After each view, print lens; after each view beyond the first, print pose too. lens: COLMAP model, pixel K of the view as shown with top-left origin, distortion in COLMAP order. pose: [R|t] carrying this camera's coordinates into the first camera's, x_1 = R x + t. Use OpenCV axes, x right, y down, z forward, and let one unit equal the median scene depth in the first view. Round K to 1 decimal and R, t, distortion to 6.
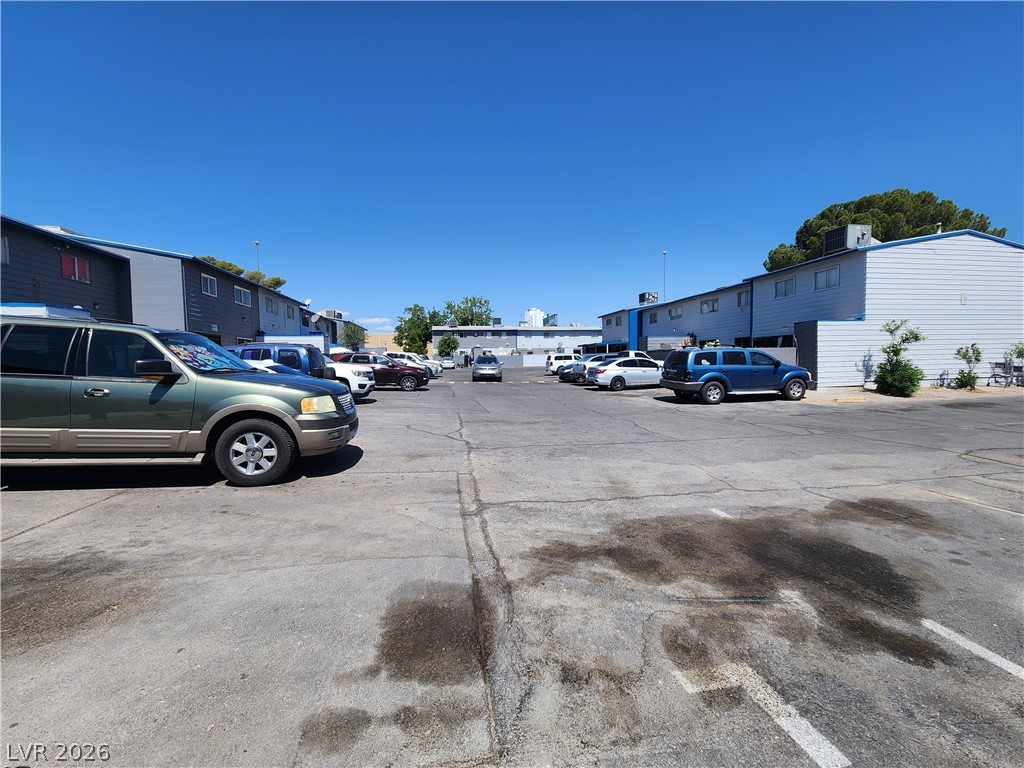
lens RADIAL K [[418.9, 0, 512.0], [0, 418.9, 384.0], [0, 0, 1]] dist [-0.006126, 0.000111]
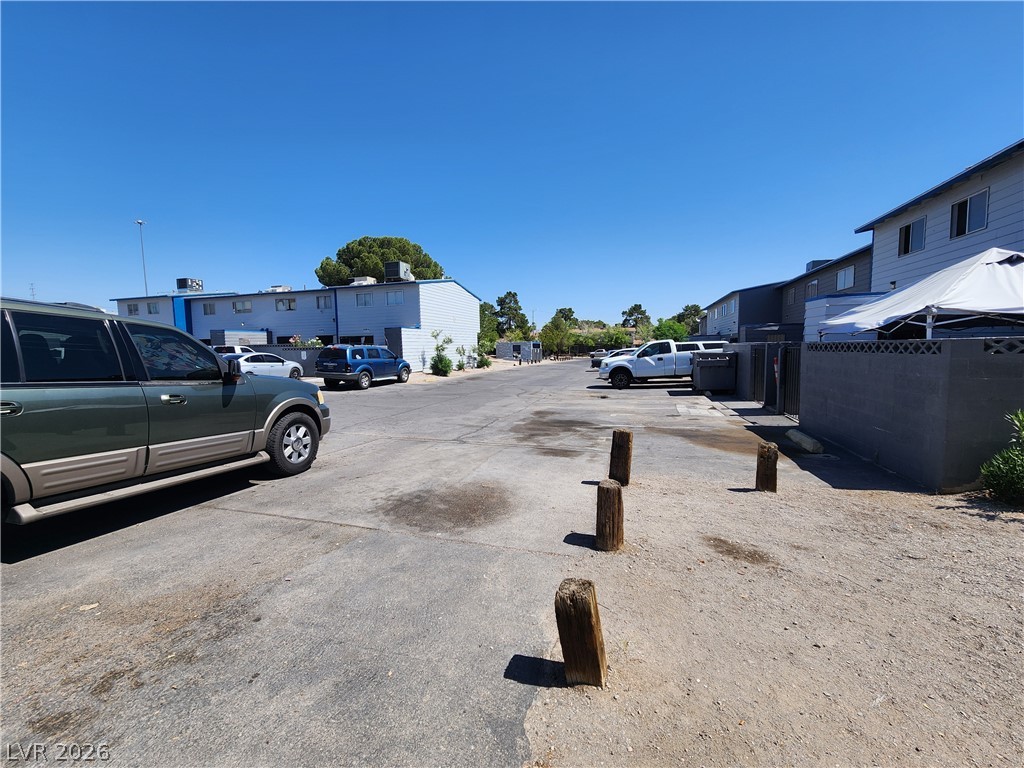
lens RADIAL K [[418.9, 0, 512.0], [0, 418.9, 384.0], [0, 0, 1]] dist [-0.006126, 0.000111]
pose [[0.454950, -0.066676, 0.888017, -0.465870], [0.053890, 0.997427, 0.047281, -0.004462], [-0.888885, 0.026345, 0.457373, -0.005605]]
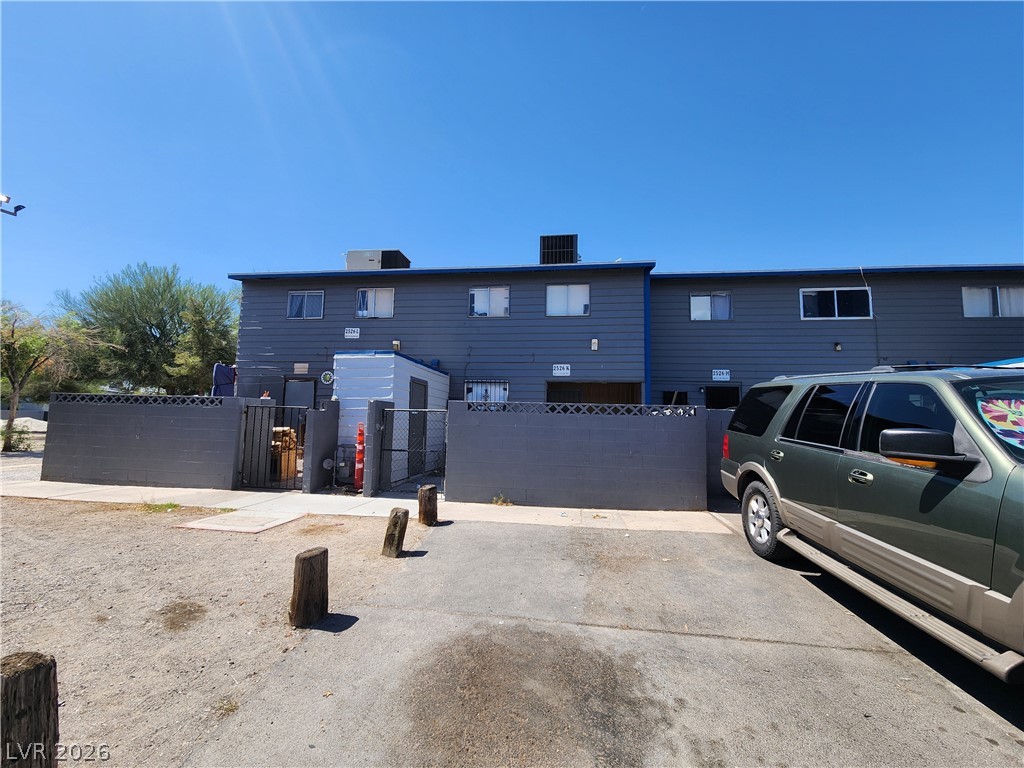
lens RADIAL K [[418.9, 0, 512.0], [0, 418.9, 384.0], [0, 0, 1]] dist [-0.006126, 0.000111]
pose [[-0.305259, -0.079858, -0.948915, -0.057824], [-0.068613, 0.995732, -0.061726, -0.015623], [0.949794, 0.046265, -0.309436, 0.215402]]
